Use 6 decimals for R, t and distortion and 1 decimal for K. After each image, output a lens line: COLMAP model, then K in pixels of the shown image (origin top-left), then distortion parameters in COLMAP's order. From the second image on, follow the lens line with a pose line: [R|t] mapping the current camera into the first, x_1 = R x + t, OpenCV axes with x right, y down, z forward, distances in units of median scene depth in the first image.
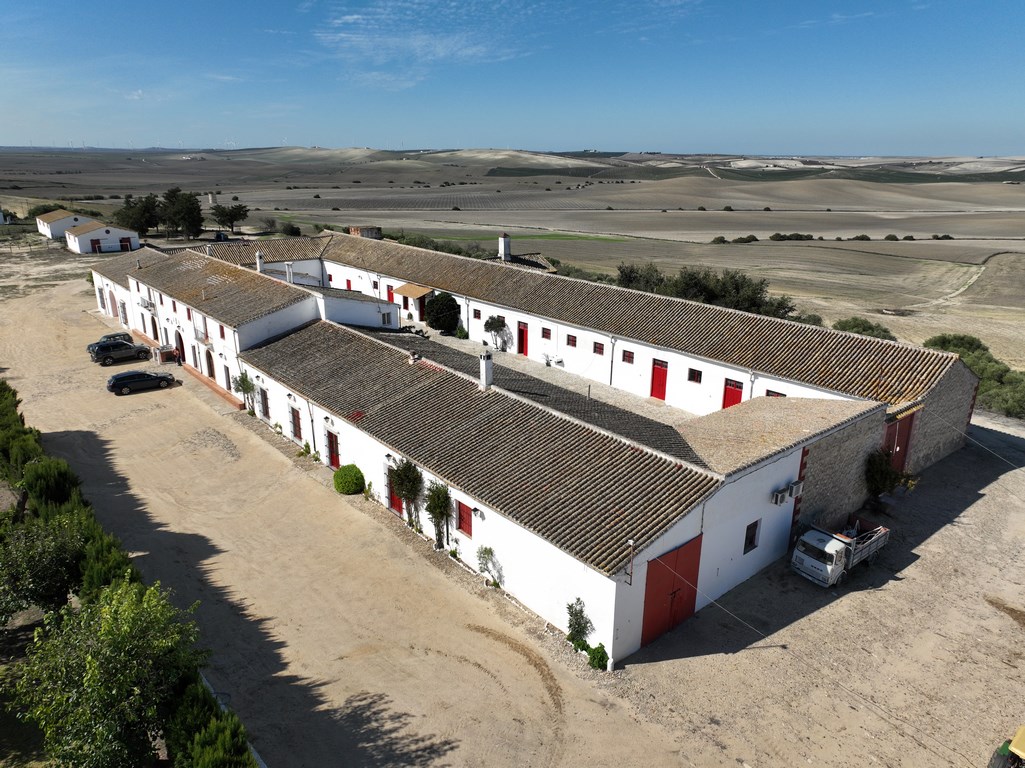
lens RADIAL K [[712.0, 0, 512.5], [0, 712.0, 384.0], [0, 0, 1]] dist [-0.007172, 0.019414]
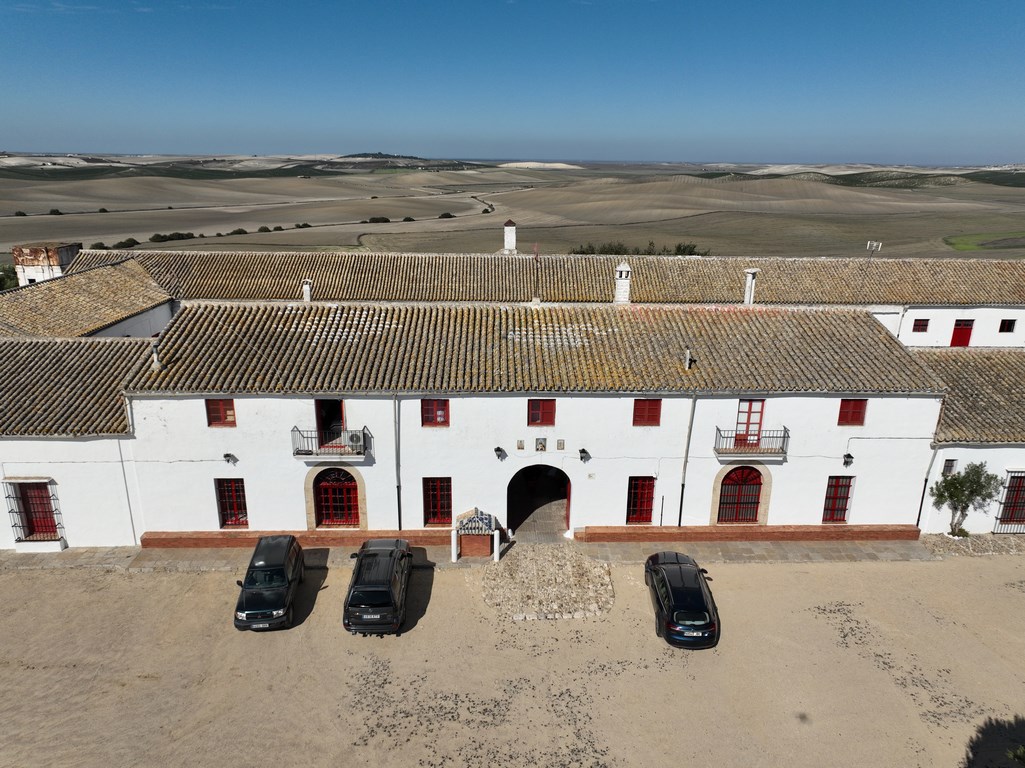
lens RADIAL K [[712.0, 0, 512.5], [0, 712.0, 384.0], [0, 0, 1]] dist [-0.007172, 0.019414]
pose [[0.616438, -0.239135, 0.750213, -0.082214], [0.237682, 0.964836, 0.112249, -0.018266], [-0.750674, 0.109117, 0.651599, 0.074958]]
